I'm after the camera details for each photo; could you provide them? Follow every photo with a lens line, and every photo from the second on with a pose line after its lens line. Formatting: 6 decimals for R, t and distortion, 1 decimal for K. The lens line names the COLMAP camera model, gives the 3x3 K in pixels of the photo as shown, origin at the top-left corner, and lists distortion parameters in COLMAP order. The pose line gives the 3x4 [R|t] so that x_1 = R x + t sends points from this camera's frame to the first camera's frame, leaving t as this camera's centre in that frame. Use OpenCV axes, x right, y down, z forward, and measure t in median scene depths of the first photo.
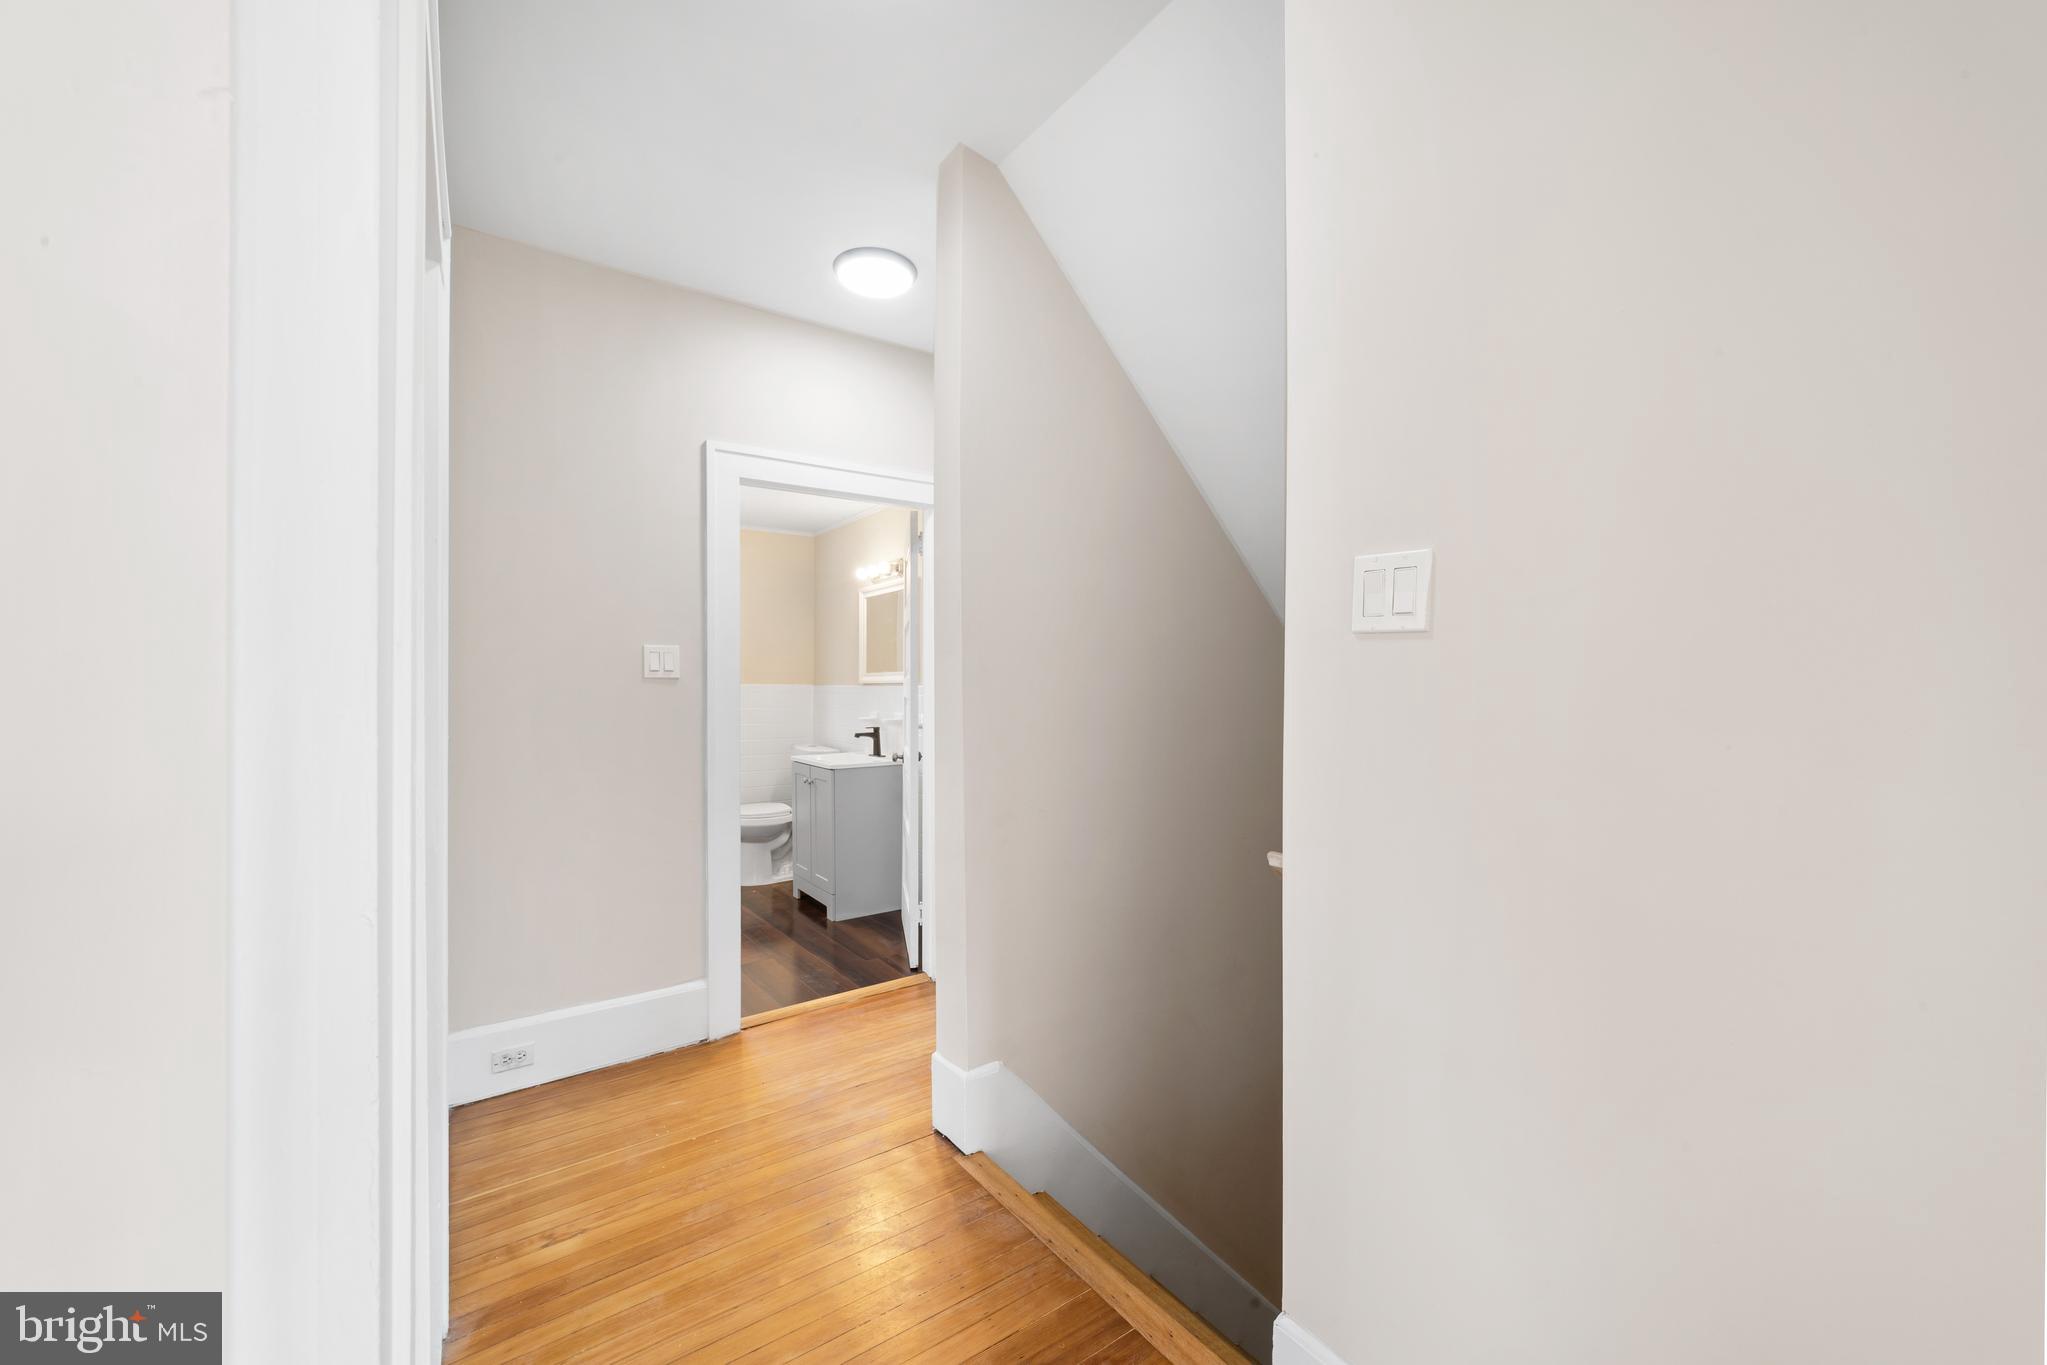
lens RADIAL K [[783.4, 0, 1017.7], [0, 783.4, 683.7], [0, 0, 1]] dist [-0.006697, -0.000028]
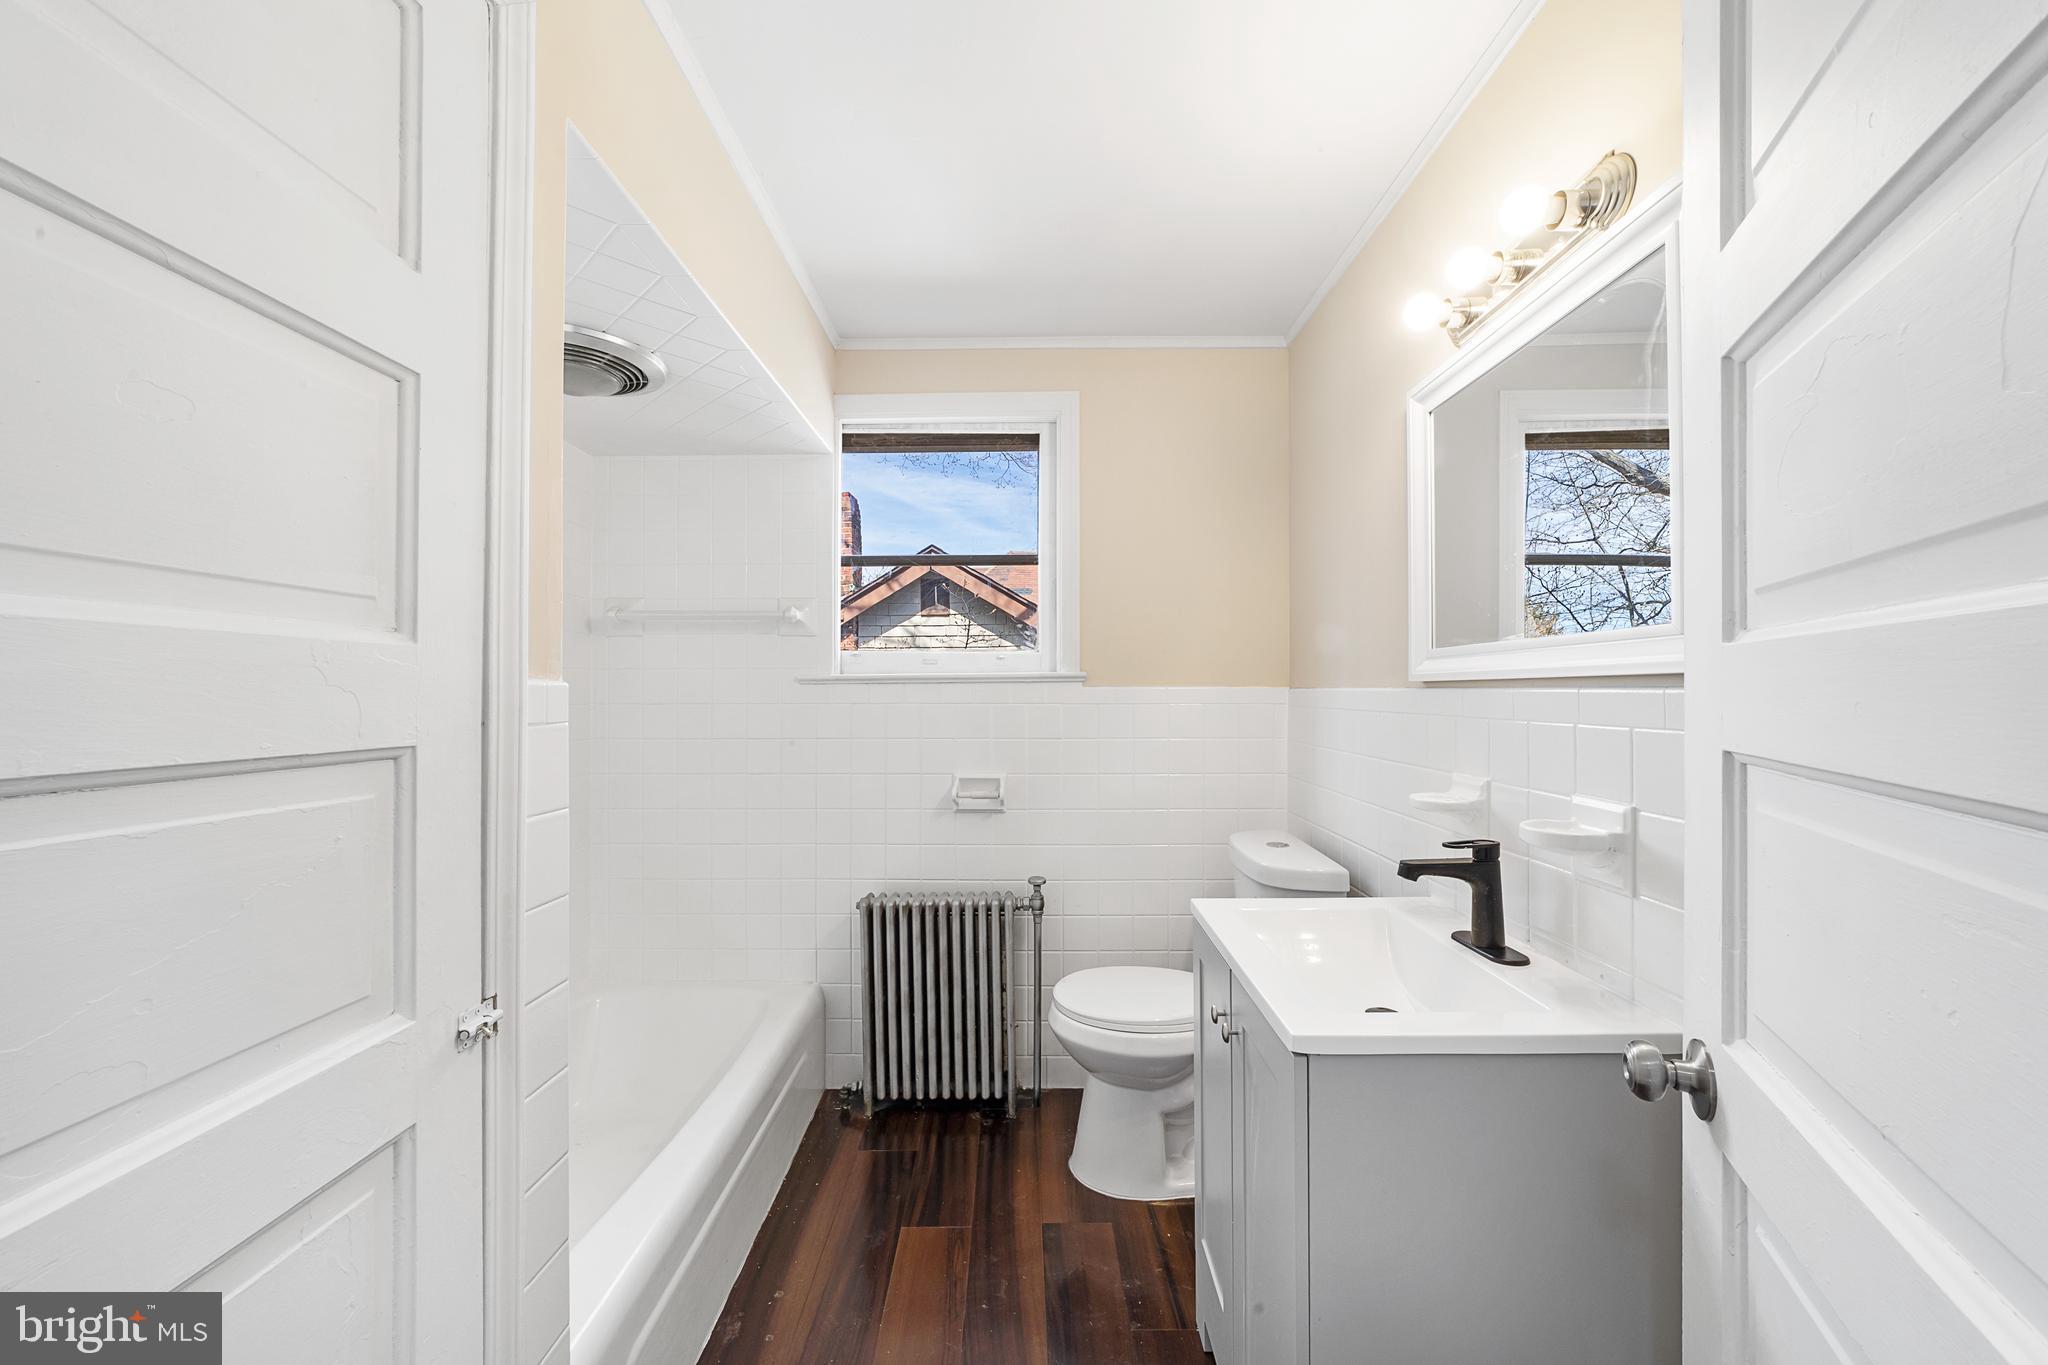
lens RADIAL K [[783.8, 0, 1016.3], [0, 783.8, 687.7], [0, 0, 1]] dist [-0.006697, -0.000028]
pose [[0.801815, -0.003799, -0.597560, -0.143415], [0.002476, 0.999992, -0.003035, 0.002759], [0.597567, 0.000954, 0.801818, 0.663711]]
